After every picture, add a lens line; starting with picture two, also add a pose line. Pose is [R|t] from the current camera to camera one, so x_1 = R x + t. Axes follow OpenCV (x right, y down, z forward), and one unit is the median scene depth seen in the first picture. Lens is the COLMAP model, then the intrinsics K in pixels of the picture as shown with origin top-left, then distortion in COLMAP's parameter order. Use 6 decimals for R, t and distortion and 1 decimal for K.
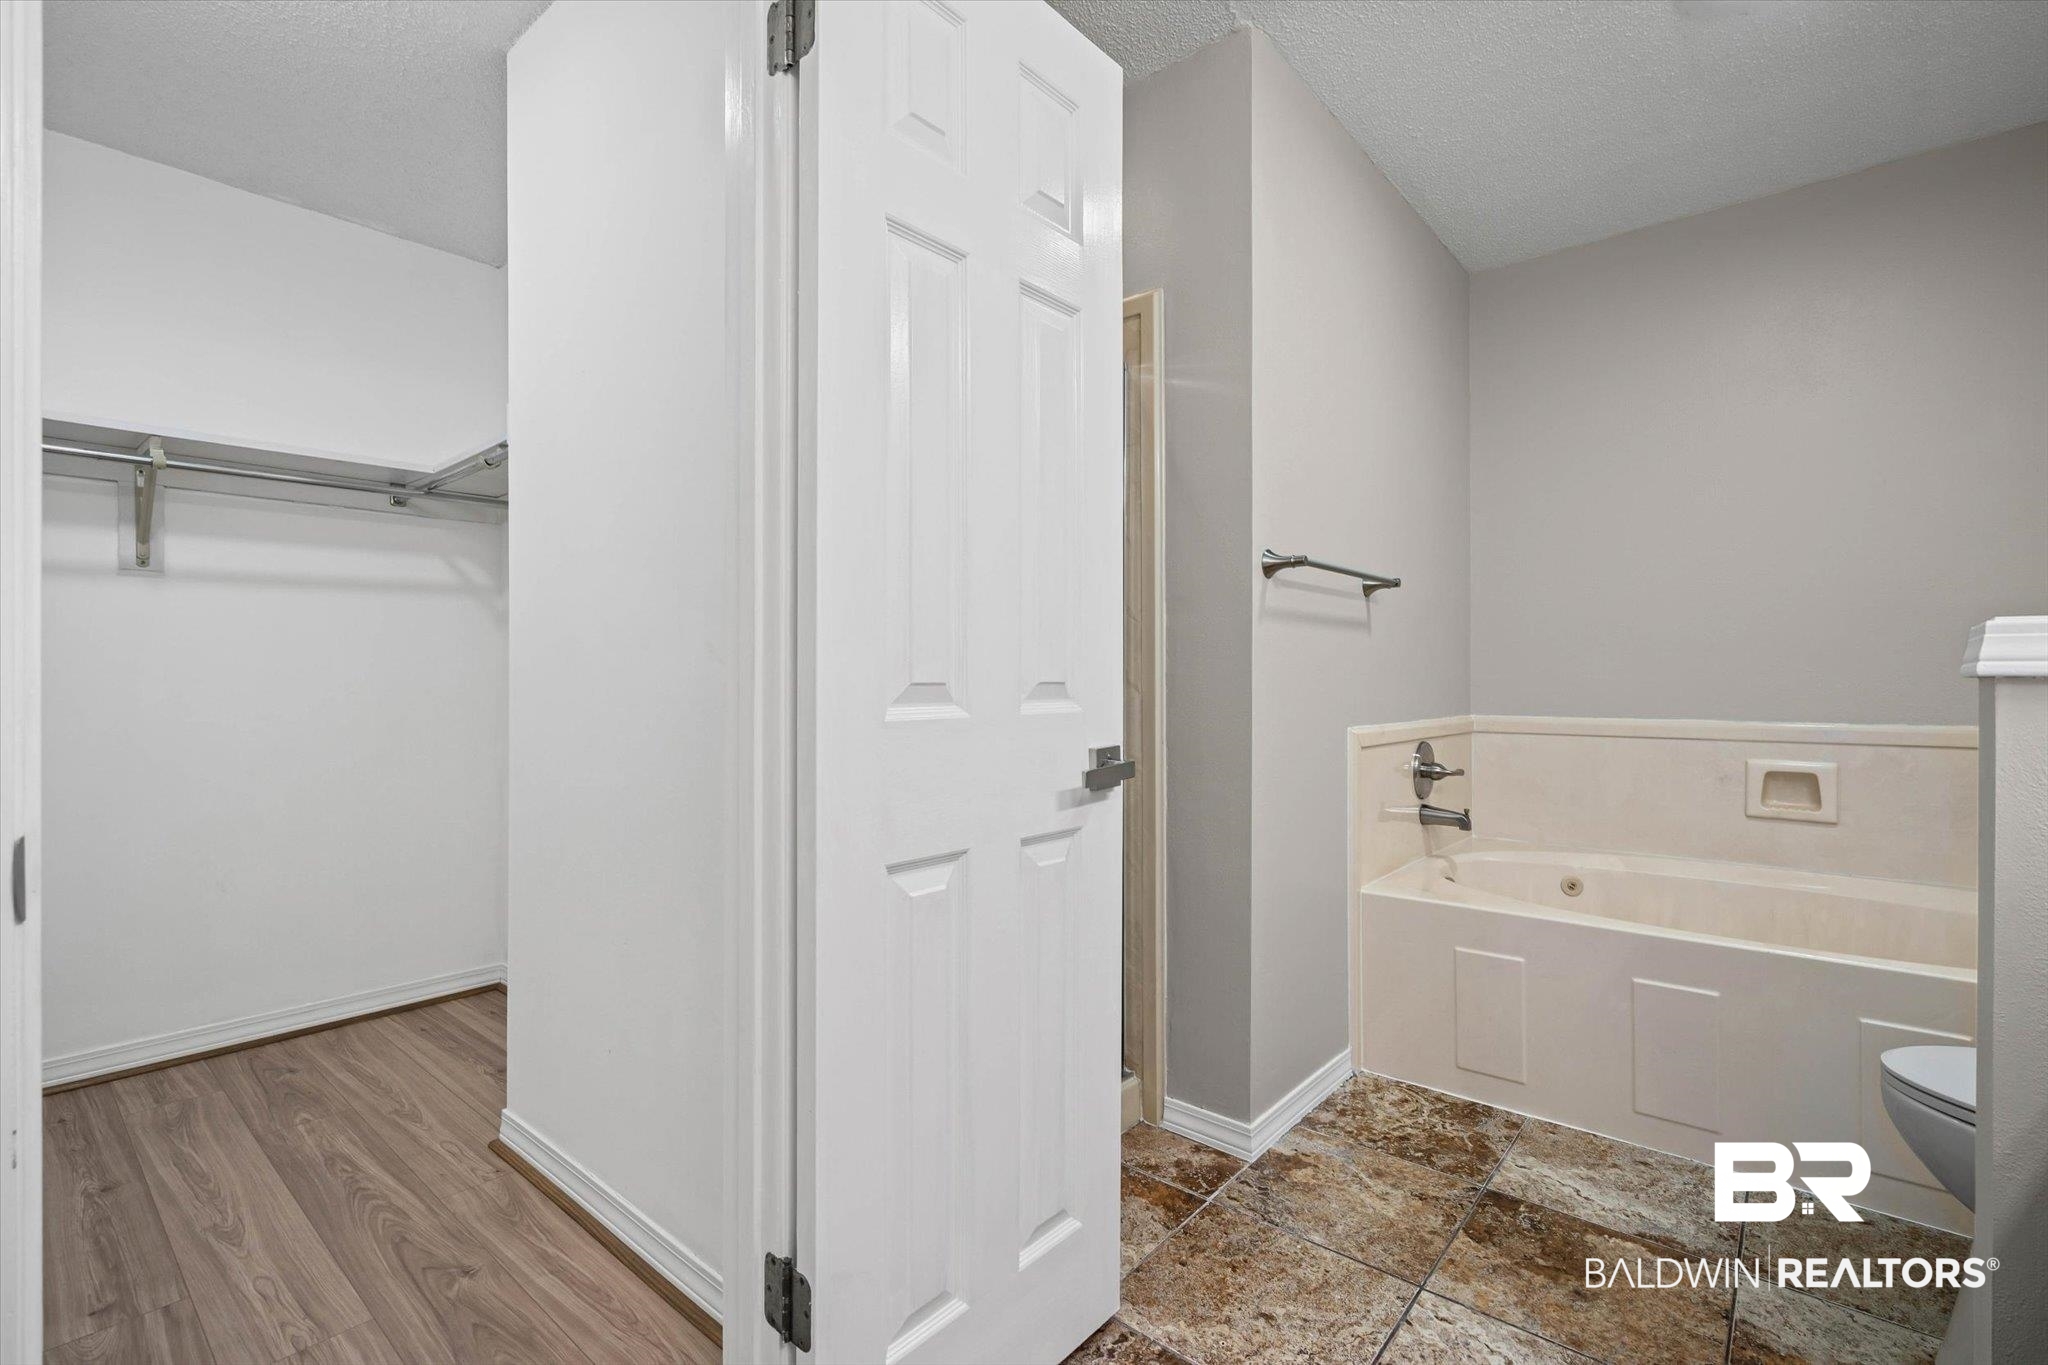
lens RADIAL K [[924.9, 0, 1024.0], [0, 924.9, 682.5], [0, 0, 1]] dist [-0.001993, 0.000390]
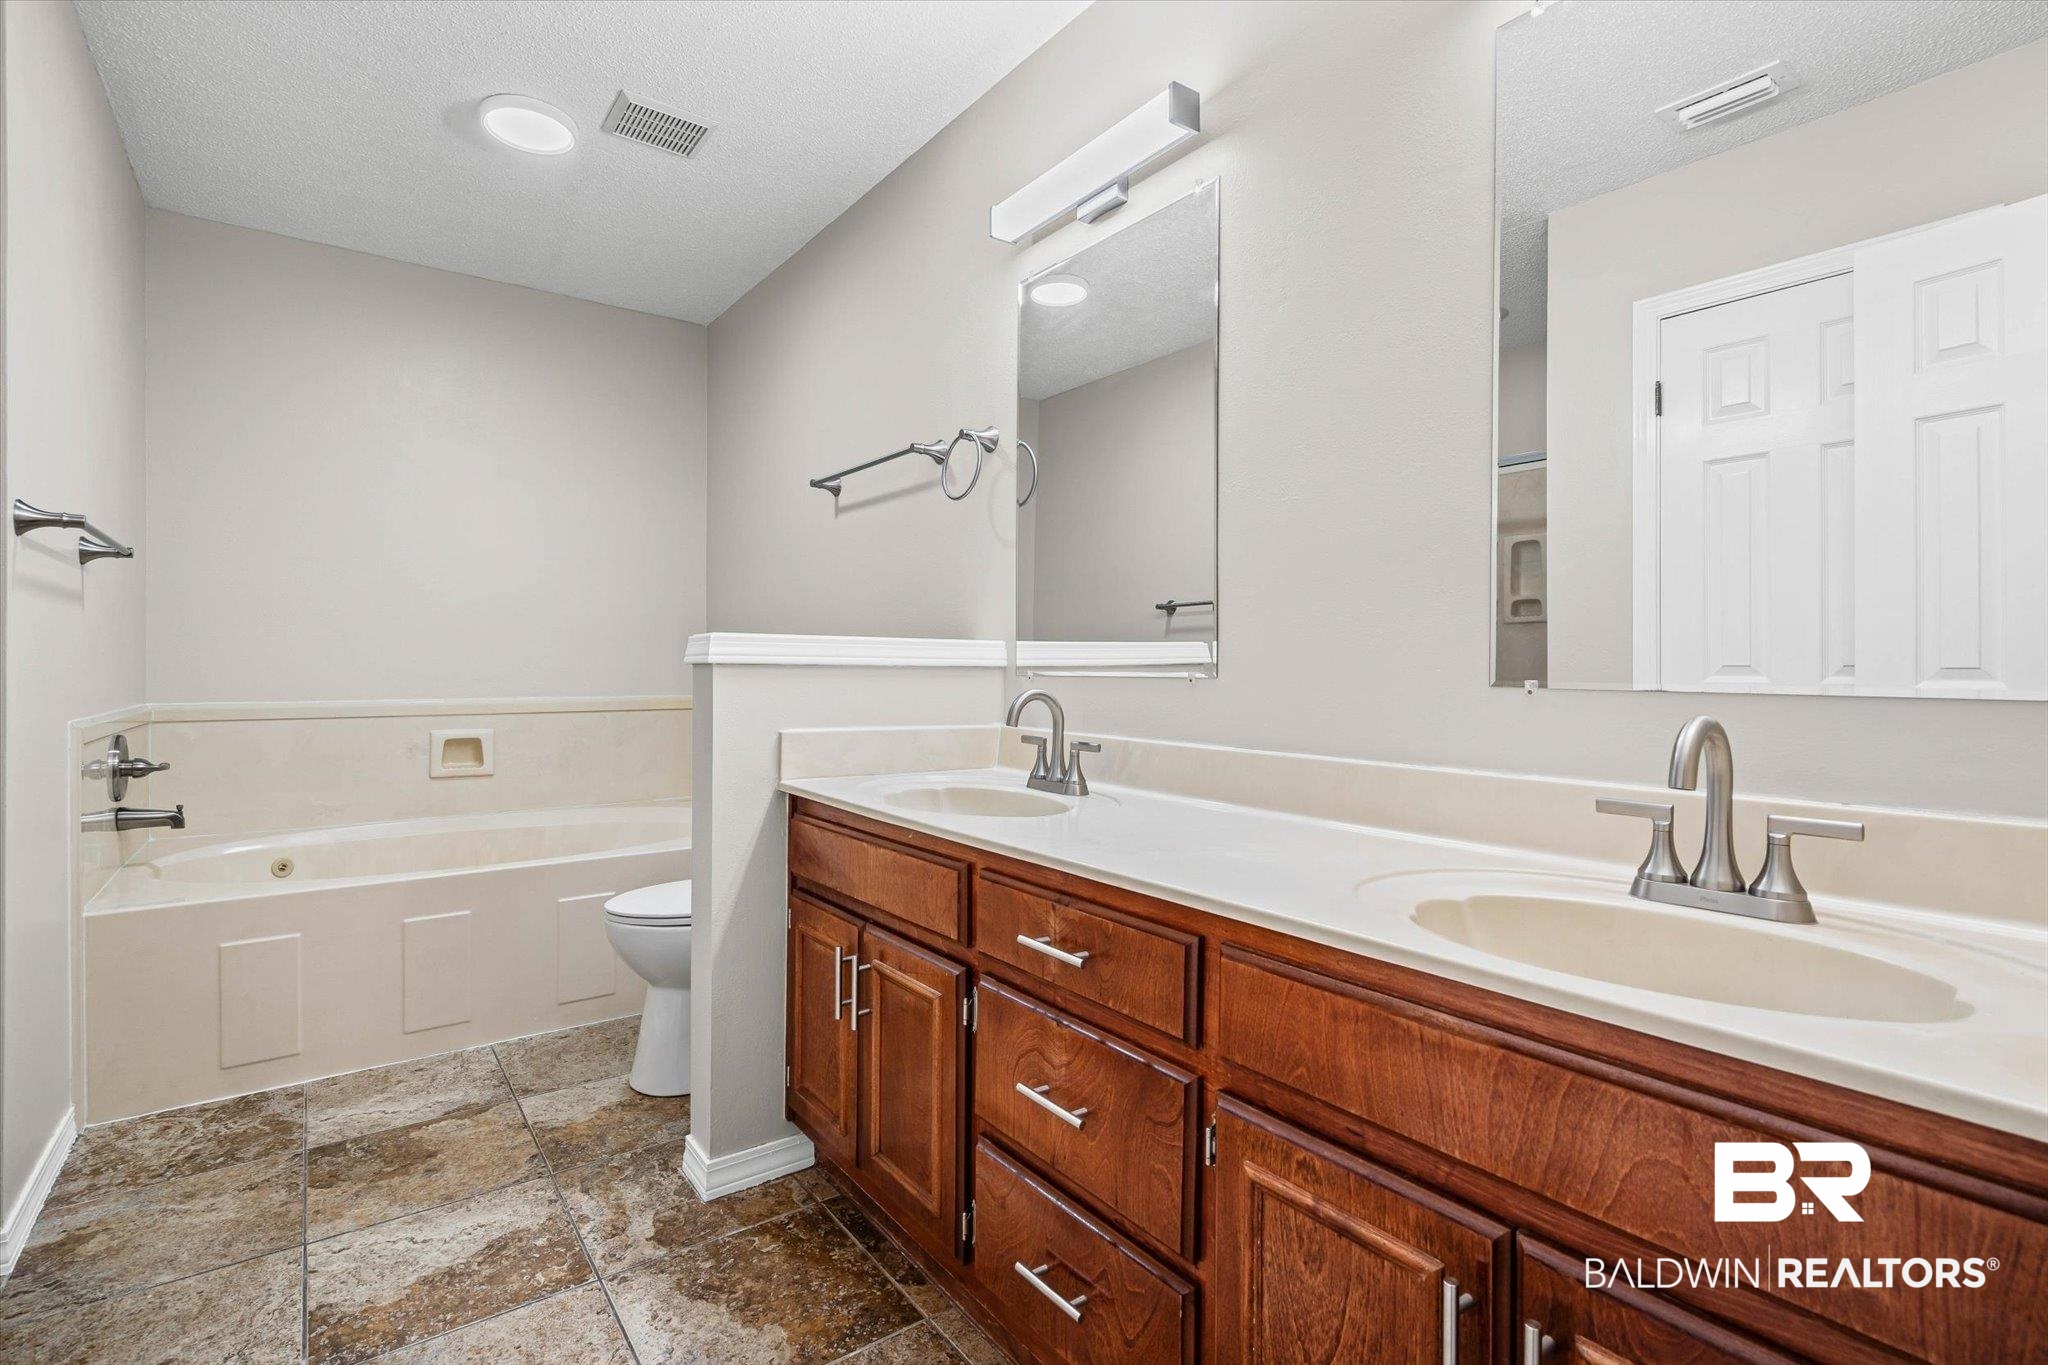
lens RADIAL K [[942.3, 0, 1023.3], [0, 942.3, 669.0], [0, 0, 1]] dist [-0.000200, 0.000075]
pose [[0.205534, -0.001027, 0.978649, -0.360221], [-0.001299, 0.999998, 0.001322, 0.000130], [-0.978649, -0.001543, 0.205532, -0.012984]]
